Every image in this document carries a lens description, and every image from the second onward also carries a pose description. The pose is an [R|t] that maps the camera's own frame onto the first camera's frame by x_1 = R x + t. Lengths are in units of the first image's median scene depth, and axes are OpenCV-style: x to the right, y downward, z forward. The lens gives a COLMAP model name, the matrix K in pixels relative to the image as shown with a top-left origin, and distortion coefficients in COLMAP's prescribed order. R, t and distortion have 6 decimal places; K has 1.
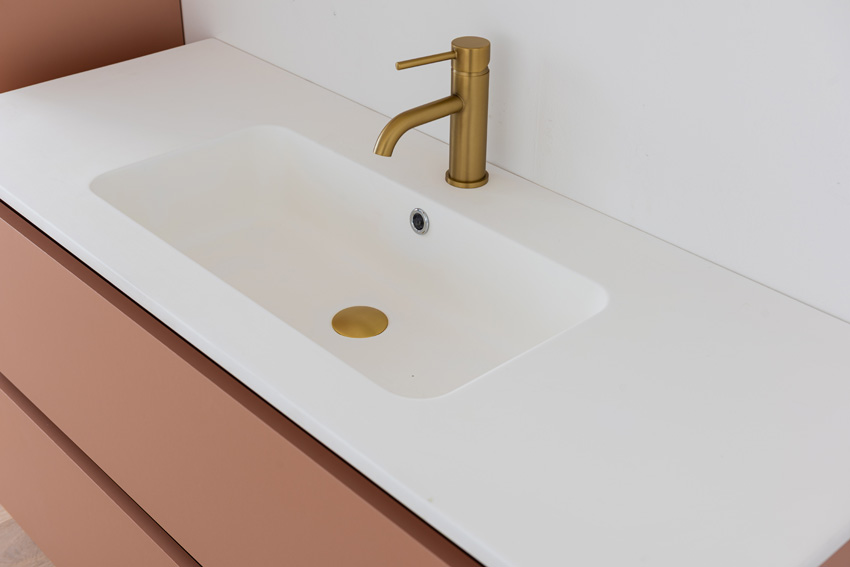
lens RADIAL K [[1166.4, 0, 425.0], [0, 1166.4, 283.5], [0, 0, 1]] dist [-0.002508, -0.004044]
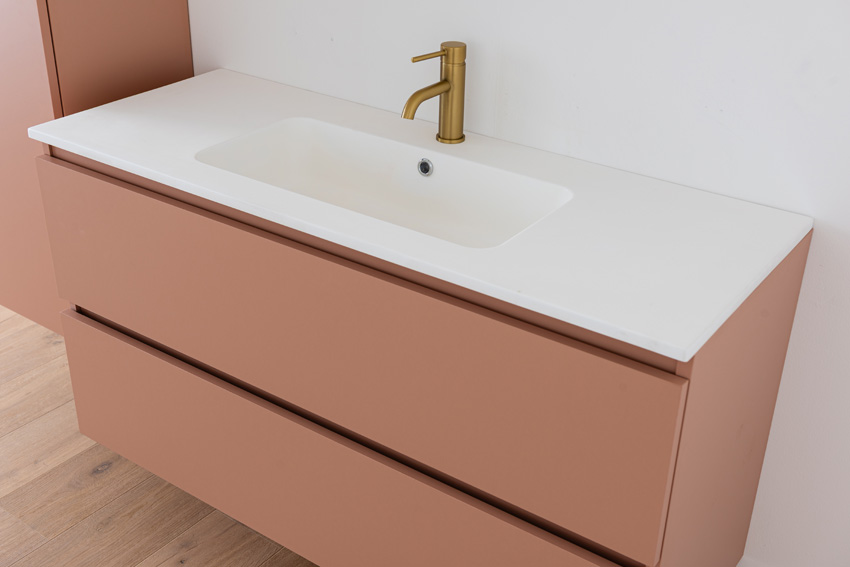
lens RADIAL K [[1016.4, 0, 425.0], [0, 1016.4, 283.5], [0, 0, 1]] dist [-0.020384, -0.004446]
pose [[0.976569, -0.090107, 0.195432, -0.274516], [0.098938, 0.994446, -0.035887, 0.141668], [-0.191113, 0.054381, 0.980060, -0.259200]]
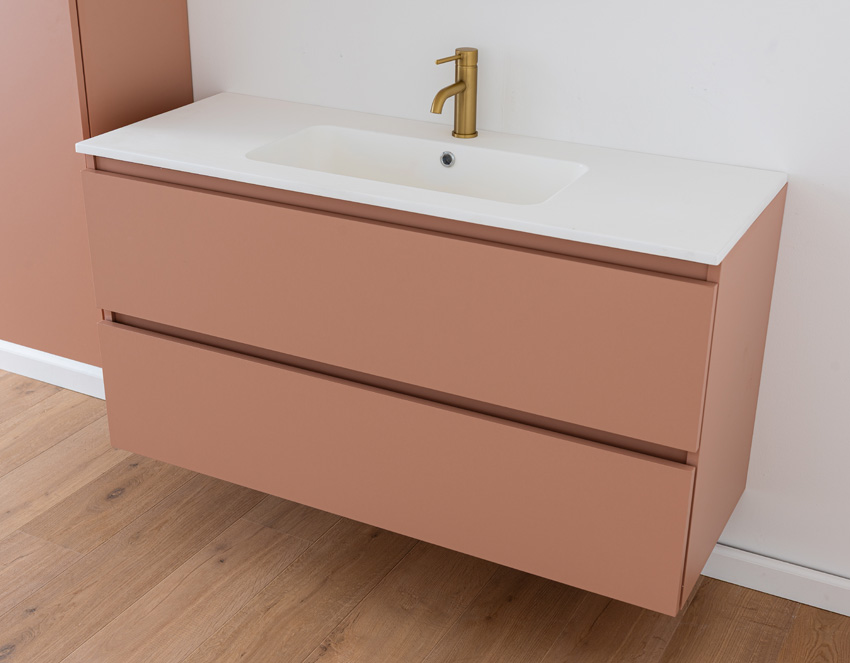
lens RADIAL K [[1195.6, 0, 425.0], [0, 1195.6, 331.5], [0, 0, 1]] dist [-0.004588, -0.024601]
pose [[0.935656, -0.143466, 0.322437, -0.629611], [0.177288, 0.981068, -0.077940, 0.320271], [-0.305151, 0.130090, 0.943377, -0.576064]]
